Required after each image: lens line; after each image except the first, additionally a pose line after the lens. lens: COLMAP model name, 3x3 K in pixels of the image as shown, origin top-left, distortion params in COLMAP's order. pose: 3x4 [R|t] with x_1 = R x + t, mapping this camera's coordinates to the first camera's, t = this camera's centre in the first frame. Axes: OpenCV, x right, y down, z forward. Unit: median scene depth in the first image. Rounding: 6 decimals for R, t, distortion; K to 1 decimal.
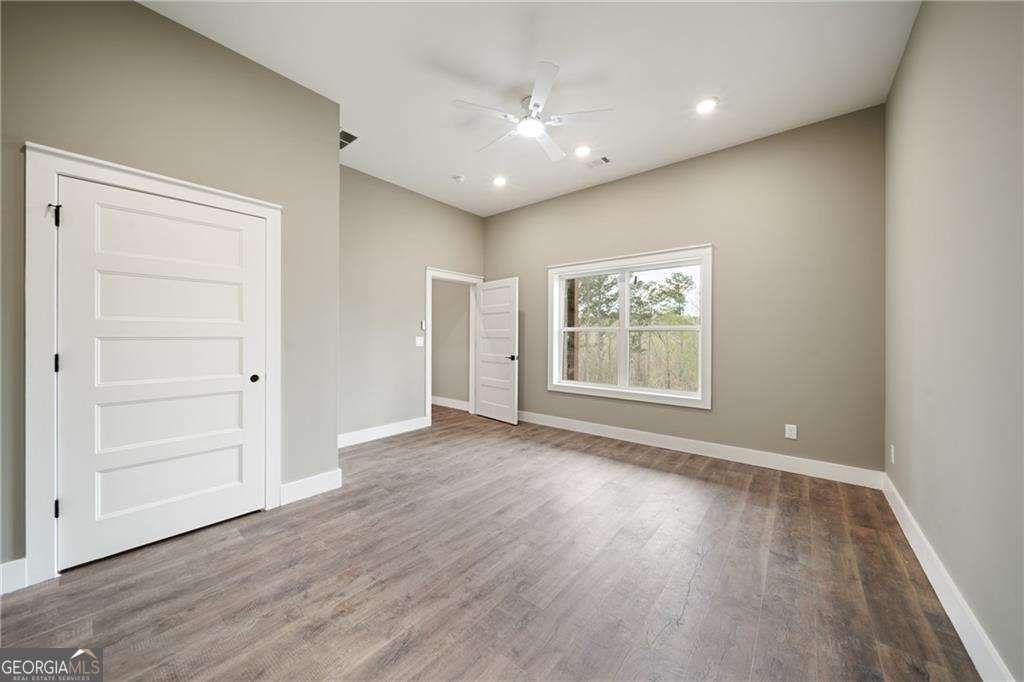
lens RADIAL K [[358.7, 0, 510.1], [0, 358.7, 340.5], [0, 0, 1]] dist [-0.001142, -0.000314]
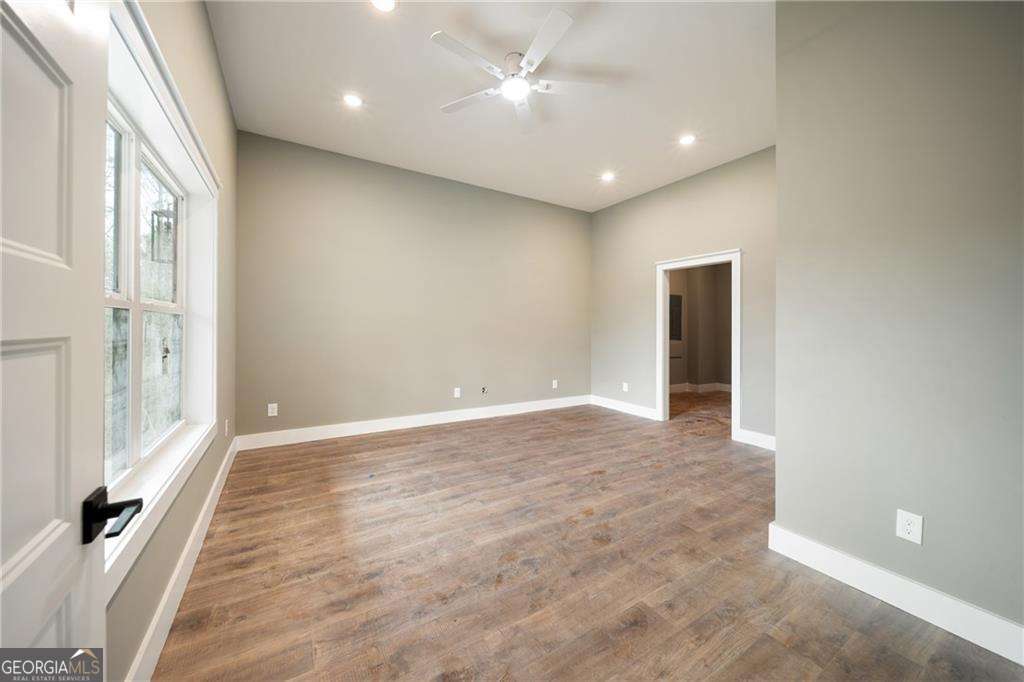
lens RADIAL K [[358.7, 0, 510.1], [0, 358.7, 340.5], [0, 0, 1]] dist [-0.001142, -0.000314]
pose [[-0.941728, -0.024694, 0.335468, -0.227410], [-0.008217, 0.998693, 0.050446, -0.024654], [-0.336276, 0.044749, -0.940700, 1.852346]]
